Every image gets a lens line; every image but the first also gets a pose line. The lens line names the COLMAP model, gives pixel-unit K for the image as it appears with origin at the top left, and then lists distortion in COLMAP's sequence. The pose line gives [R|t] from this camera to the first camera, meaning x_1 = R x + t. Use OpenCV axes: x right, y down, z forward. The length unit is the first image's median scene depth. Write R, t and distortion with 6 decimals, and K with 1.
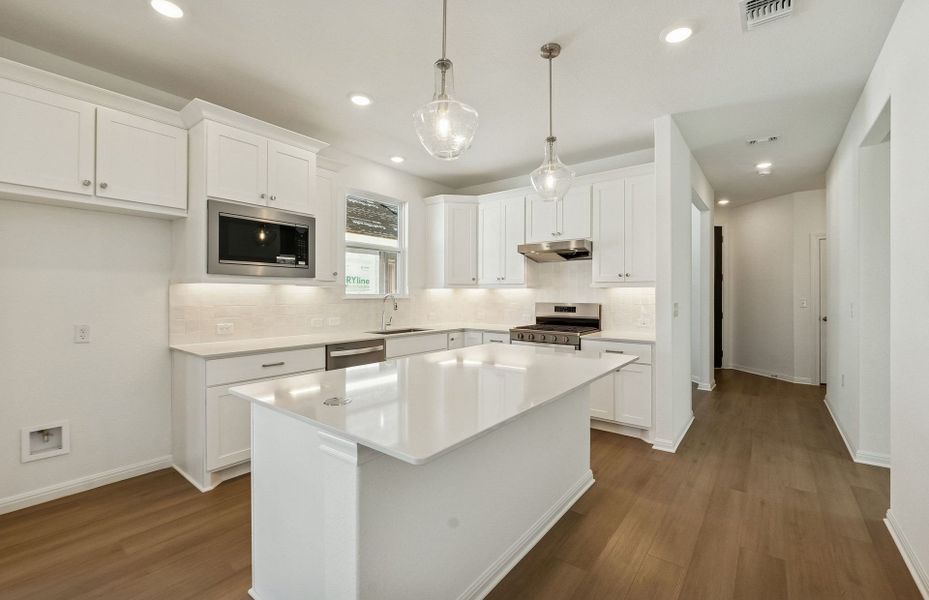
lens RADIAL K [[391.0, 0, 466.9], [0, 391.0, 294.9], [0, 0, 1]] dist [-0.009445, -0.000776]
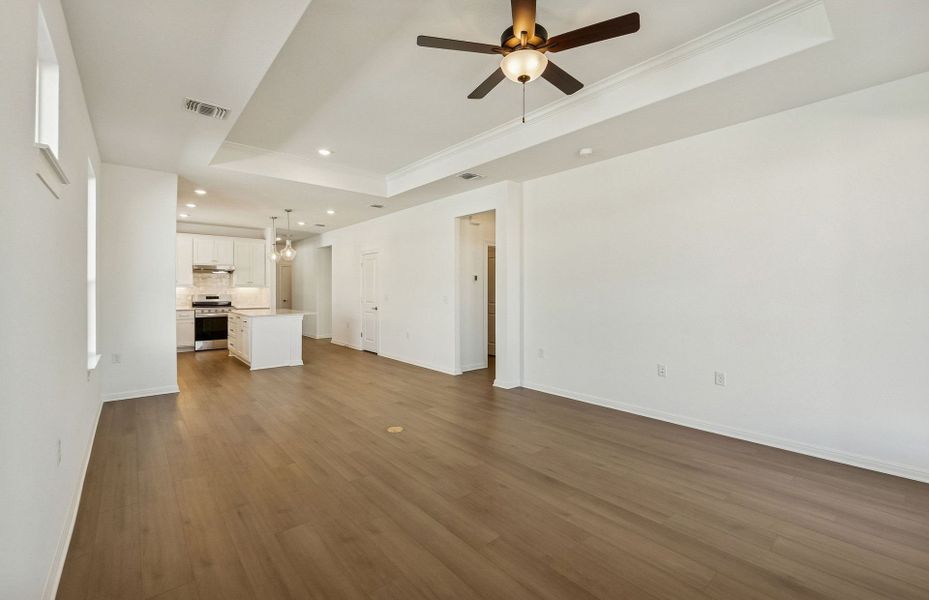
lens RADIAL K [[386.0, 0, 465.6], [0, 386.0, 292.0], [0, 0, 1]] dist [-0.006803, -0.000128]
pose [[0.189127, -0.003055, 0.981948, -2.031707], [-0.005799, 0.999974, 0.004228, -0.011660], [-0.981936, -0.006494, 0.189104, -0.928770]]
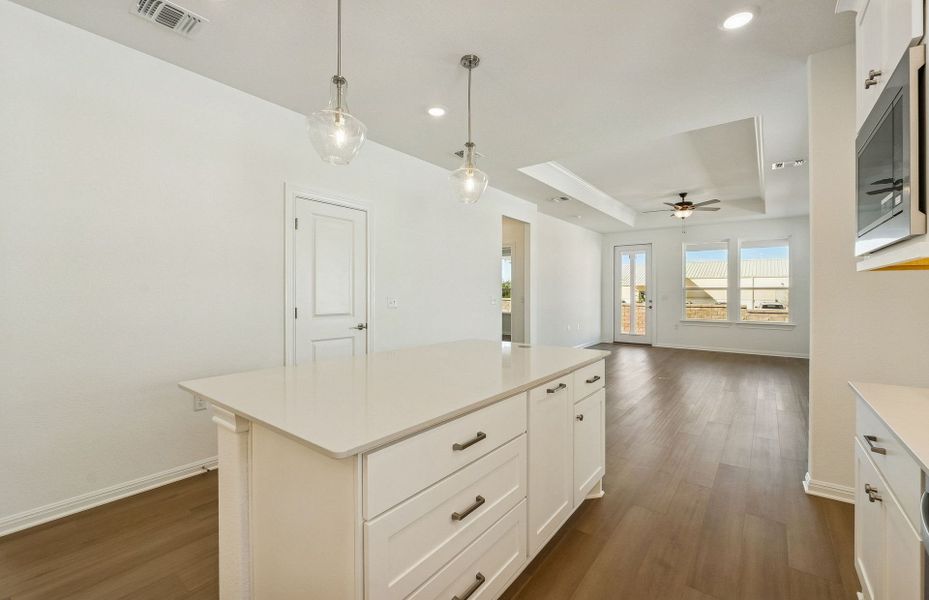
lens RADIAL K [[386.0, 0, 465.6], [0, 386.0, 292.0], [0, 0, 1]] dist [-0.006803, -0.000128]
pose [[-0.999993, -0.003526, 0.001389, -0.011511], [-0.003539, 0.999947, -0.009630, 0.016470], [-0.001355, -0.009635, -0.999953, 1.303267]]
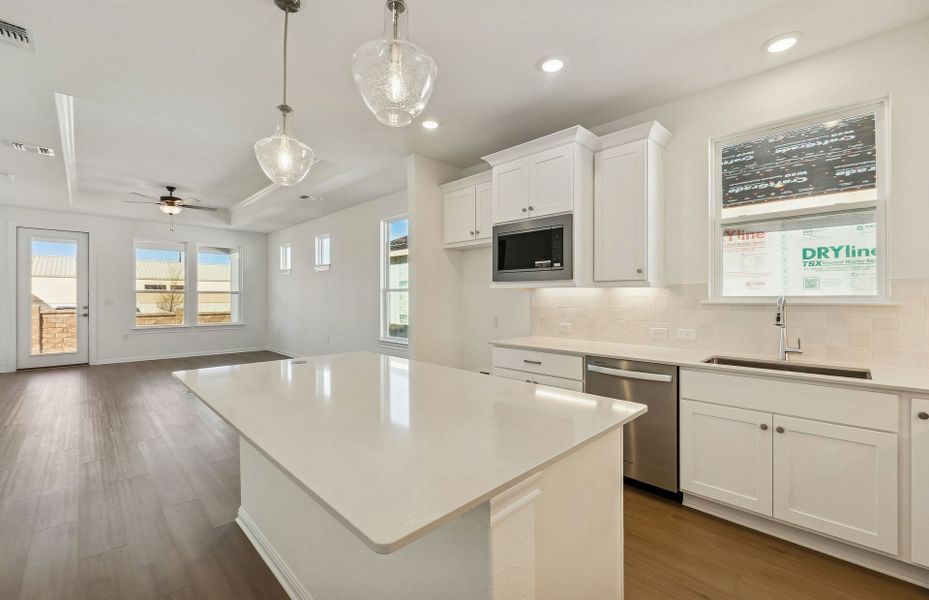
lens RADIAL K [[391.0, 0, 466.9], [0, 391.0, 294.9], [0, 0, 1]] dist [-0.009445, -0.000776]
pose [[-0.129430, -0.004670, -0.991578, 0.545635], [0.002403, 0.999984, -0.005023, -0.002617], [0.991586, -0.003033, -0.129416, 0.869310]]
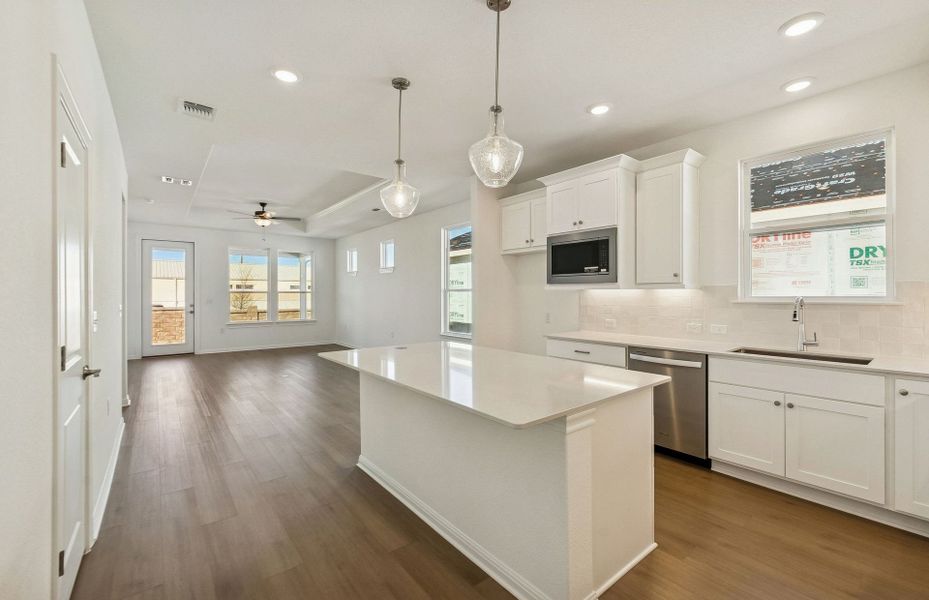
lens RADIAL K [[391.0, 0, 466.9], [0, 391.0, 294.9], [0, 0, 1]] dist [-0.009445, -0.000776]
pose [[-0.234310, 0.002167, -0.972159, 0.762526], [0.005586, 0.999984, 0.000883, -0.011501], [0.972146, -0.005224, -0.234319, 0.844541]]
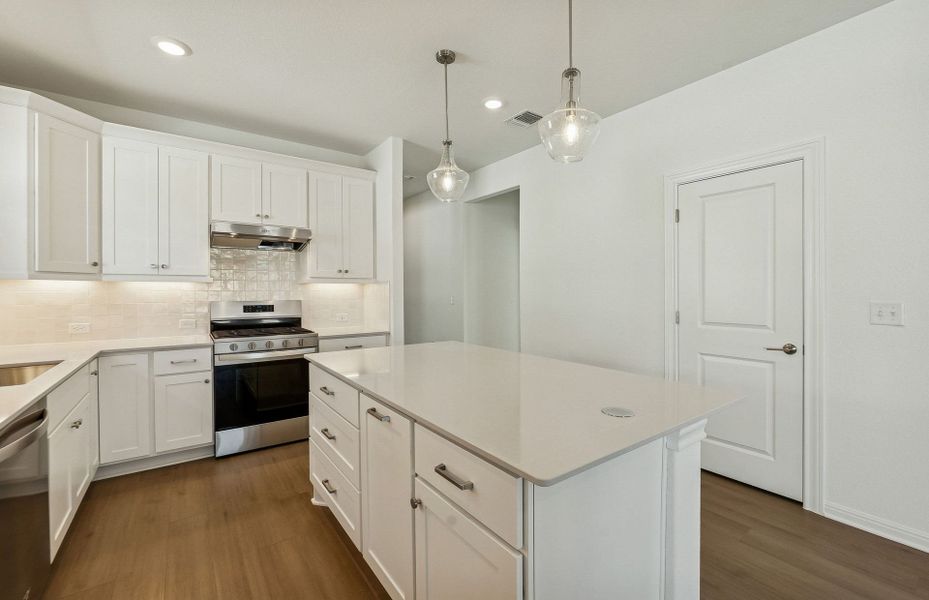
lens RADIAL K [[391.0, 0, 466.9], [0, 391.0, 294.9], [0, 0, 1]] dist [-0.009445, -0.000776]
pose [[0.275343, -0.012620, 0.961263, -0.580905], [0.002491, 0.999920, 0.012414, -0.001553], [-0.961343, -0.001024, 0.275352, 0.488754]]
